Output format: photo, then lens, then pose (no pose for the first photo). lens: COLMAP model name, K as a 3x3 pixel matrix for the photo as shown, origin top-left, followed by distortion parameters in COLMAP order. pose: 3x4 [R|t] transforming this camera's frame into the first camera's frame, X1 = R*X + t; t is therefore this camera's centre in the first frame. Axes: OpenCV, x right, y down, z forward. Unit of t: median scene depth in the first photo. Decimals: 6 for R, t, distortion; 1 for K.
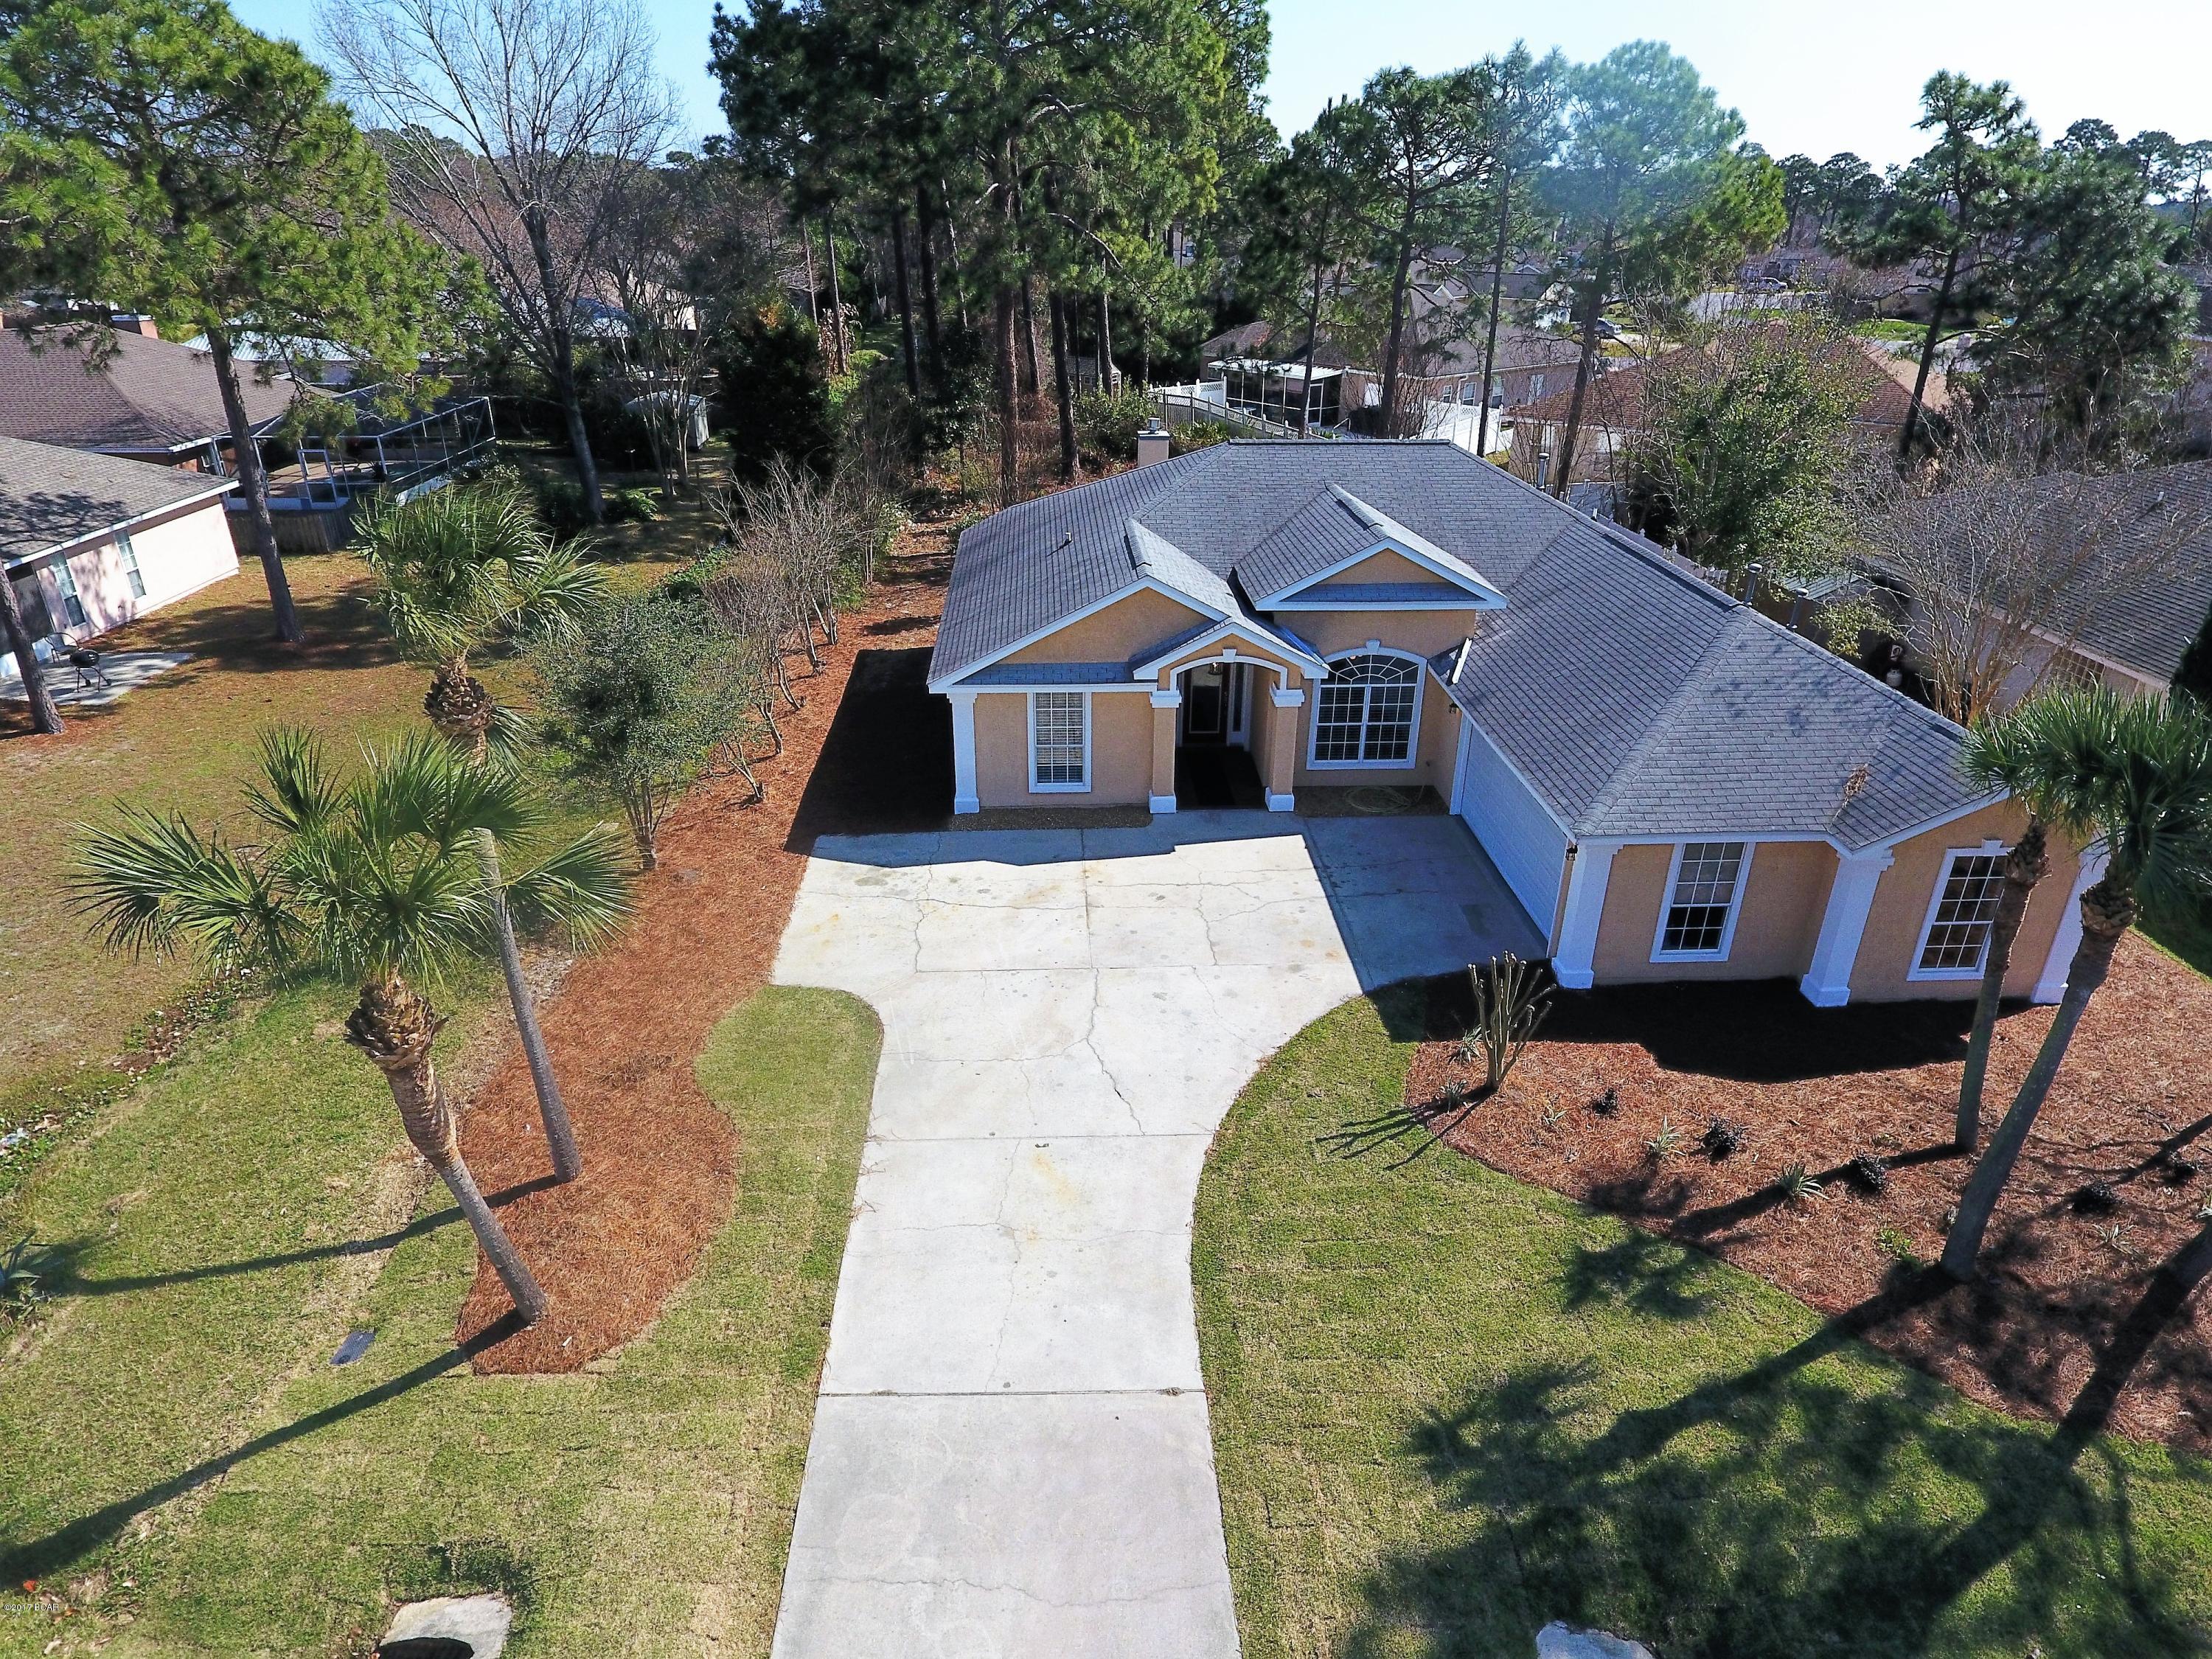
lens RADIAL K [[1290.6, 0, 1110.1], [0, 1290.6, 813.6], [0, 0, 1]] dist [0.000532, -0.004341]
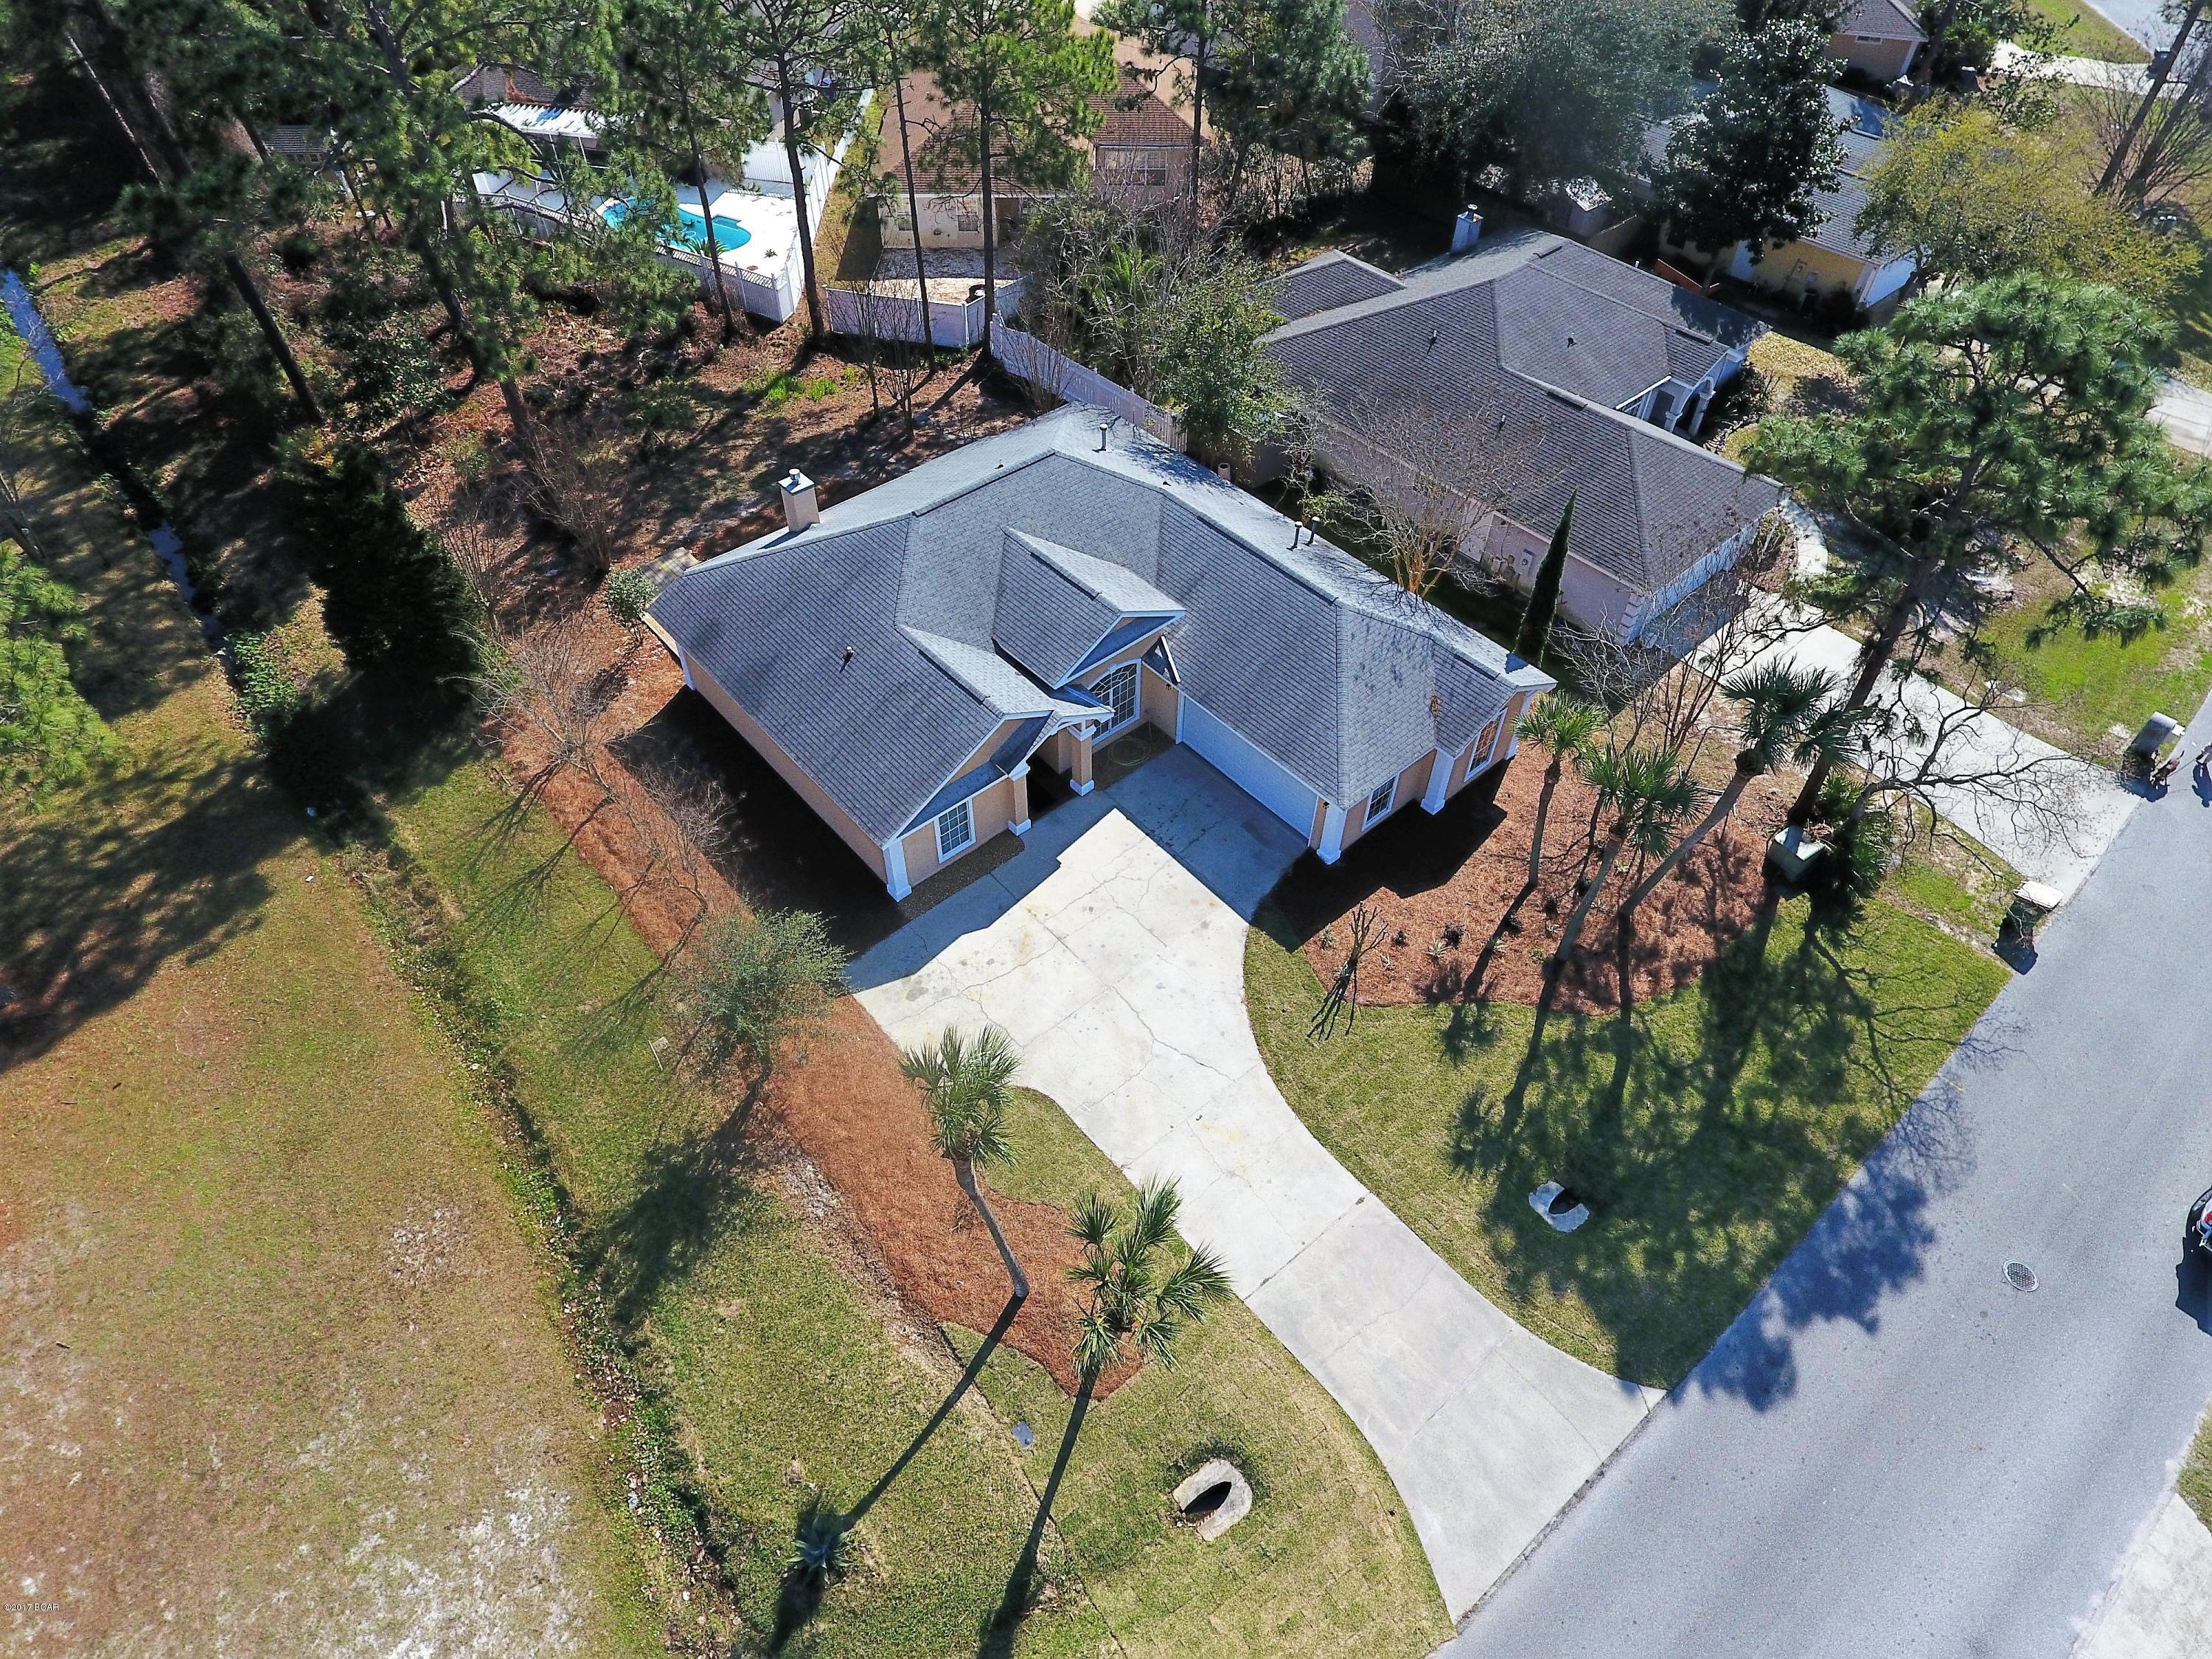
lens RADIAL K [[1290.6, 0, 1111.7], [0, 1290.6, 809.6], [0, 0, 1]] dist [0.000532, -0.004341]
pose [[0.787122, -0.452864, 0.418752, -0.692517], [0.261175, 0.859758, 0.438867, -0.918256], [-0.558773, -0.236074, 0.795011, -0.267770]]
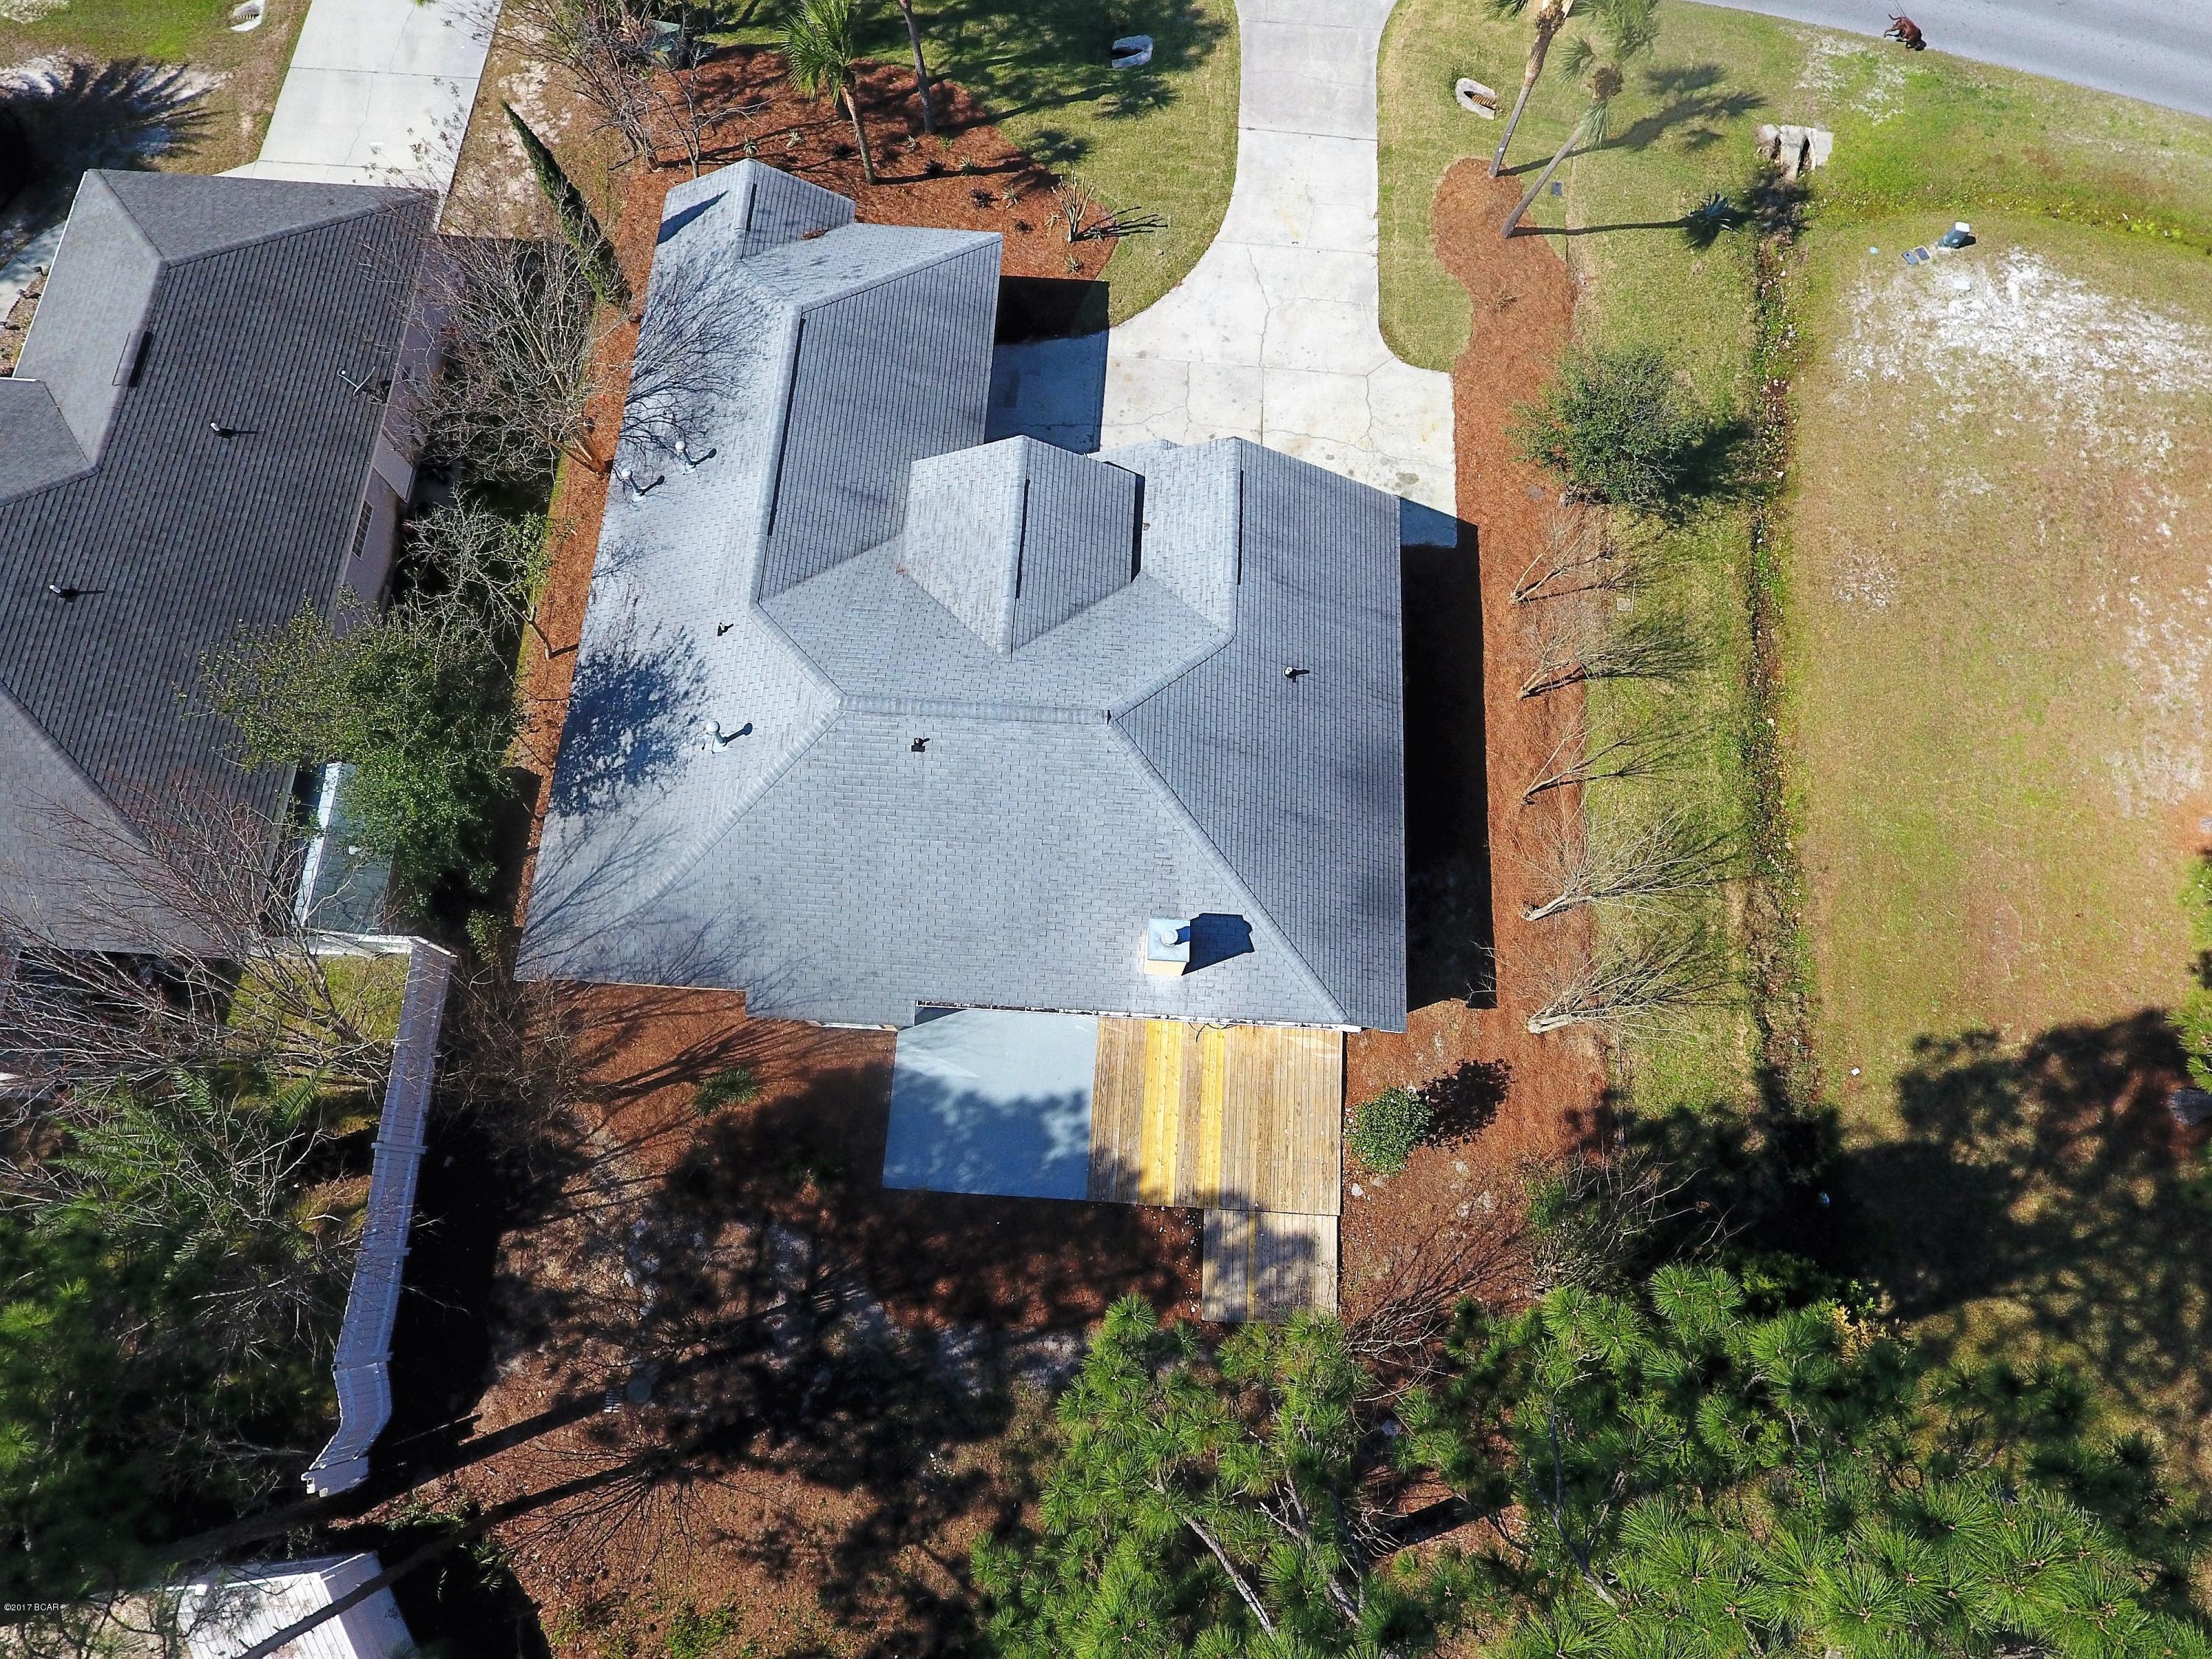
lens RADIAL K [[1290.6, 0, 1096.5], [0, 1290.6, 827.3], [0, 0, 1]] dist [0.000532, -0.004341]
pose [[-0.993301, -0.115548, -0.001371, 0.159253], [0.014854, -0.139438, 0.990119, -1.926320], [-0.114597, 0.983466, 0.140220, 1.631351]]
